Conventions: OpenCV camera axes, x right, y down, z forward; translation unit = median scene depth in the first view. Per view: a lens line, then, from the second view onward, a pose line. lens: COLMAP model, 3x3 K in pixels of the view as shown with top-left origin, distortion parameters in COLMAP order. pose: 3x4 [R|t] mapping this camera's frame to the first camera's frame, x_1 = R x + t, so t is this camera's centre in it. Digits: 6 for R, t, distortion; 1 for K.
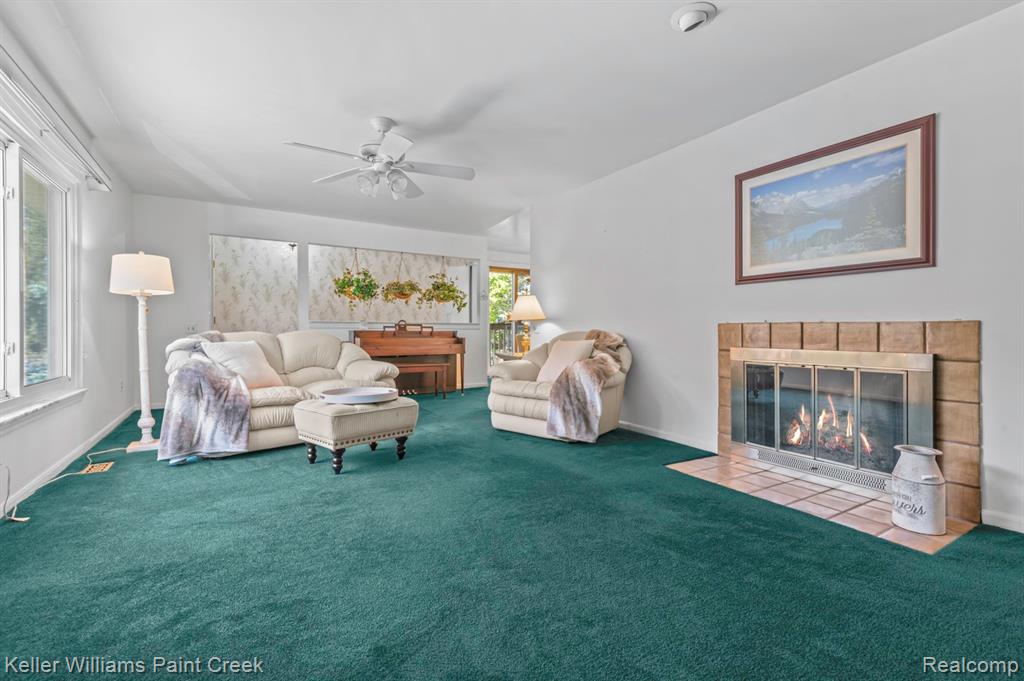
lens RADIAL K [[459.9, 0, 524.6], [0, 459.9, 330.0], [0, 0, 1]] dist [0.001617, 0.000022]
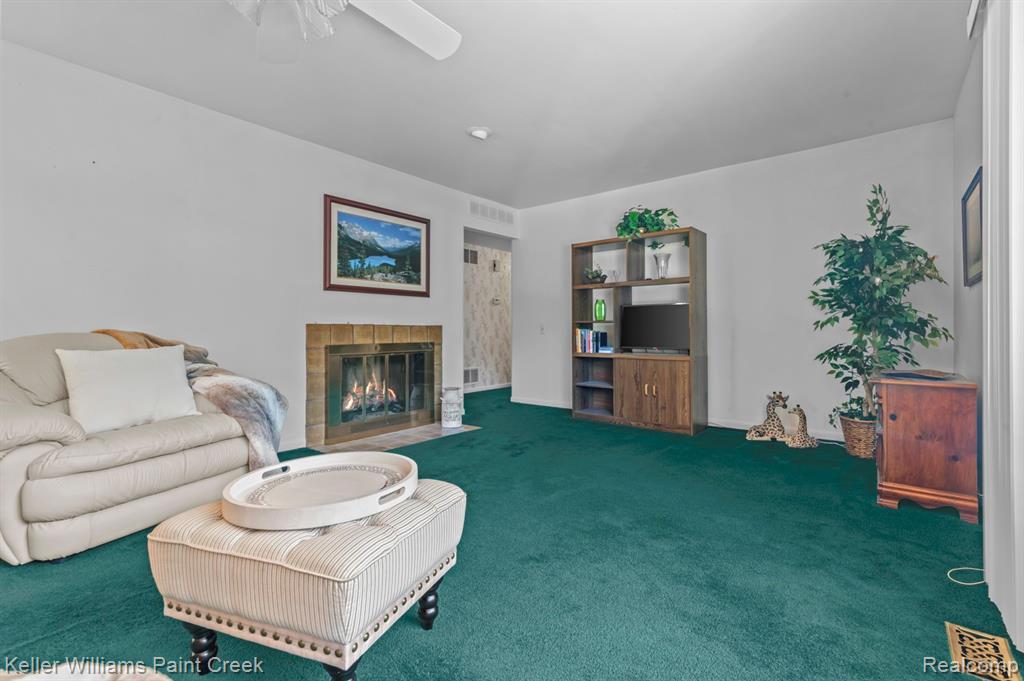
lens RADIAL K [[459.9, 0, 524.6], [0, 459.9, 330.0], [0, 0, 1]] dist [0.001617, 0.000022]
pose [[-0.340824, -0.000700, 0.940127, -0.260547], [0.002191, 0.999996, 0.001539, -0.000346], [-0.940124, 0.002585, -0.340822, 0.309667]]
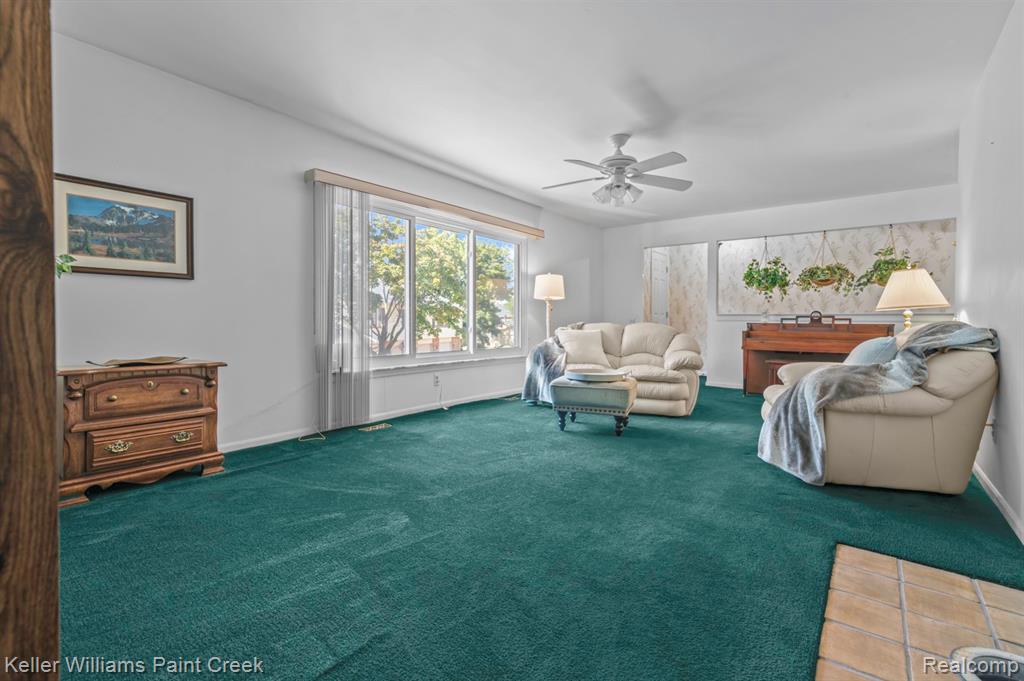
lens RADIAL K [[459.9, 0, 524.6], [0, 459.9, 330.0], [0, 0, 1]] dist [0.001617, 0.000022]
pose [[0.352265, 0.016293, -0.935759, 0.690505], [-0.005104, 0.999867, 0.015487, 0.006281], [0.935886, -0.000679, 0.352301, 0.386867]]
